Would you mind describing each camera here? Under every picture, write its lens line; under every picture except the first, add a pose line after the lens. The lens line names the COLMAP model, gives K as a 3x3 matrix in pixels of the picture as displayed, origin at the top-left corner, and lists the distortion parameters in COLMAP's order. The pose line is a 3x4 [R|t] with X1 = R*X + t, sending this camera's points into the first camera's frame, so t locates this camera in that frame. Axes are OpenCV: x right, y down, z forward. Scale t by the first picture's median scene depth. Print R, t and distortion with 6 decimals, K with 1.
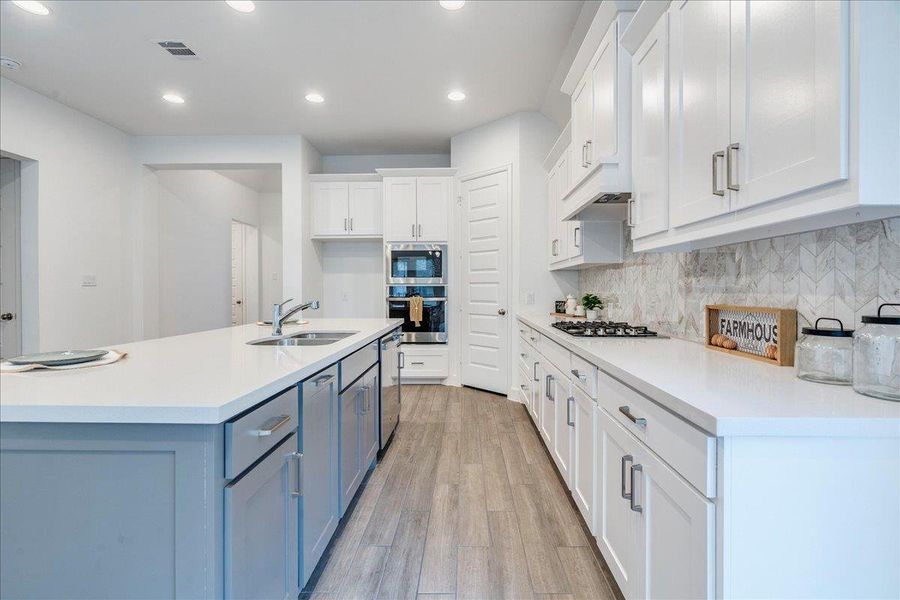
lens RADIAL K [[417.2, 0, 447.4], [0, 417.2, 299.3], [0, 0, 1]] dist [-0.003631, -0.000300]
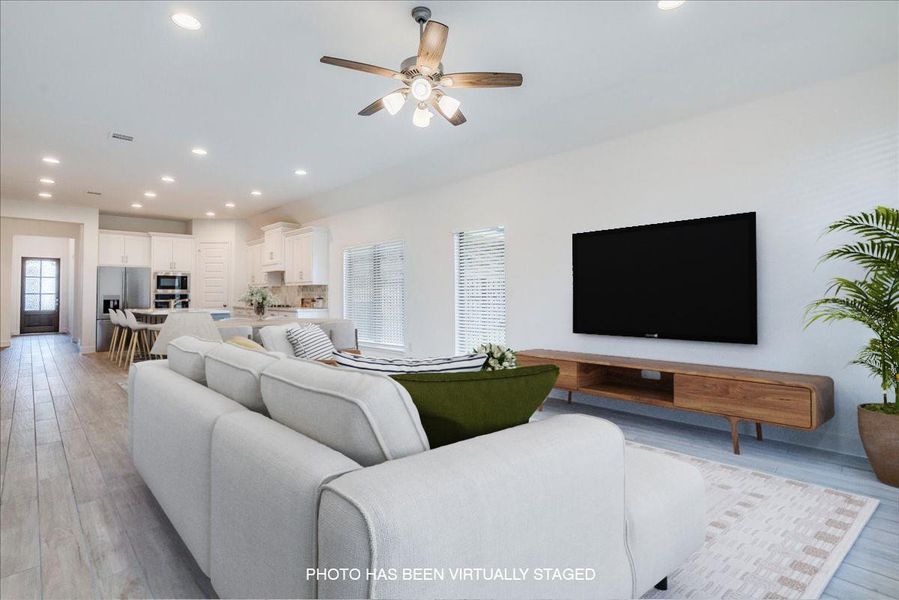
lens RADIAL K [[416.7, 0, 452.6], [0, 416.7, 291.3], [0, 0, 1]] dist [-0.003631, -0.000300]
pose [[0.679643, 0.003437, 0.733535, -0.614618], [0.024087, 0.999345, -0.027000, 0.039388], [-0.733147, 0.036019, 0.679116, -1.276743]]
